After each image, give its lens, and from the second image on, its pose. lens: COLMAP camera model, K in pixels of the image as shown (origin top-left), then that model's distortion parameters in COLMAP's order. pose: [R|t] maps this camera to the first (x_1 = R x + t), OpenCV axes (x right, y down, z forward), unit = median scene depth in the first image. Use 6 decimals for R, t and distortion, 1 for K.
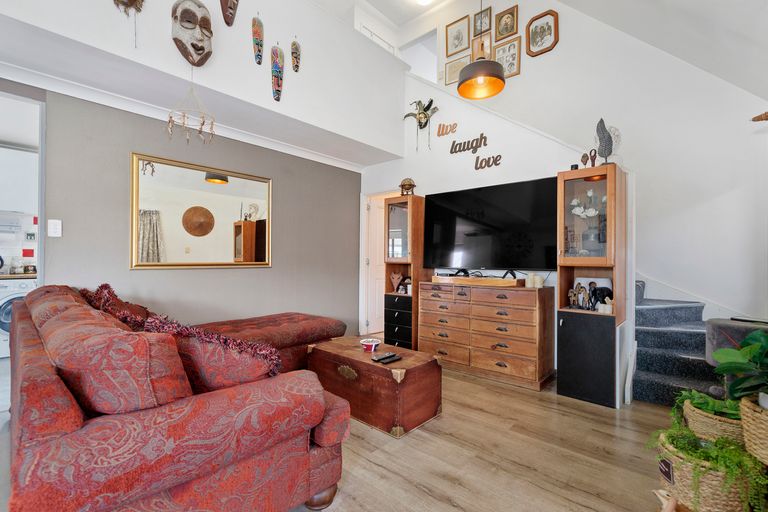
lens RADIAL K [[345.0, 0, 388.1], [0, 345.0, 256.8], [0, 0, 1]] dist [0.001520, 0.000612]
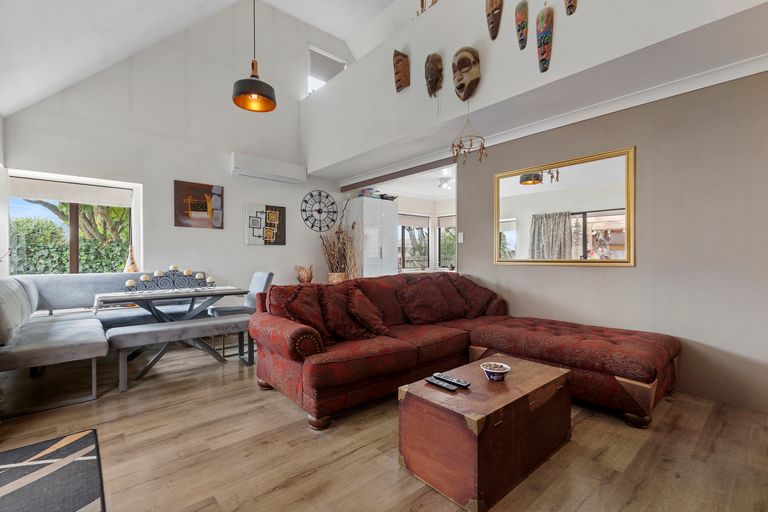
lens RADIAL K [[345.0, 0, 388.6], [0, 345.0, 259.1], [0, 0, 1]] dist [0.001520, 0.000612]
pose [[-0.113468, 0.005026, -0.993529, 0.682417], [0.014469, 0.999890, 0.003406, 0.006636], [0.993436, -0.013989, -0.113529, 0.831635]]
